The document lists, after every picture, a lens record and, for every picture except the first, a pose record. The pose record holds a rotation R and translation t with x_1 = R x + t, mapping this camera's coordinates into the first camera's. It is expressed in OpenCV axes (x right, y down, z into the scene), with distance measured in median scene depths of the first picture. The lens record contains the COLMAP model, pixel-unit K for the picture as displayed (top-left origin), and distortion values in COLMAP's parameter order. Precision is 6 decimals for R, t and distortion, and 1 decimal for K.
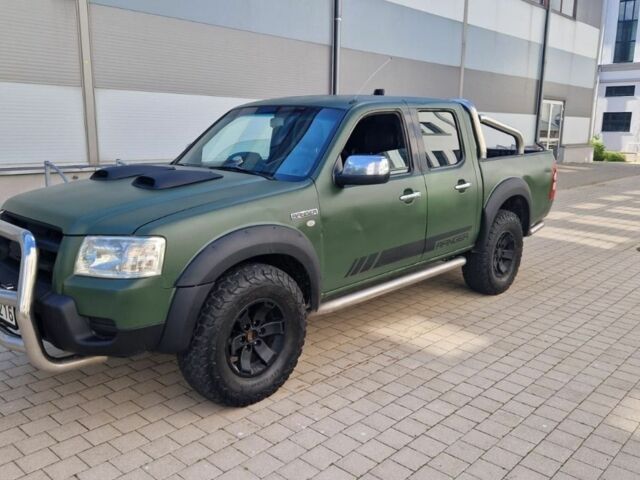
lens RADIAL K [[555.1, 0, 320.8], [0, 555.1, 234.7], [0, 0, 1]] dist [0.033225, -0.017246]
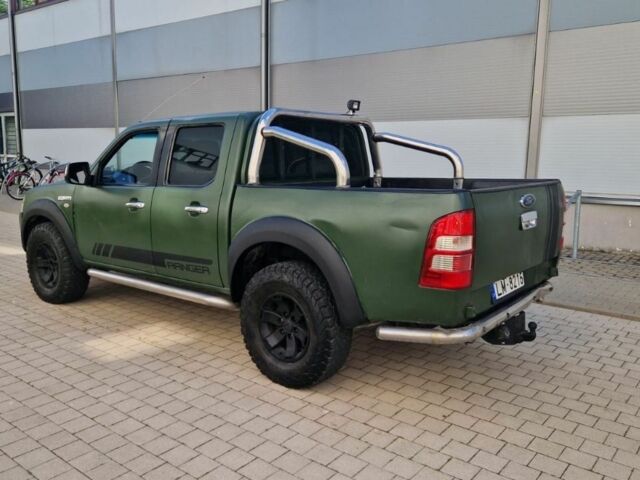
lens RADIAL K [[555.1, 0, 320.2], [0, 555.1, 245.7], [0, 0, 1]] dist [0.033225, -0.017246]
pose [[0.096337, 0.151781, -0.983708, 1.191455], [-0.203279, 0.970475, 0.129832, -0.192395], [0.974370, 0.187460, 0.124347, 1.146945]]
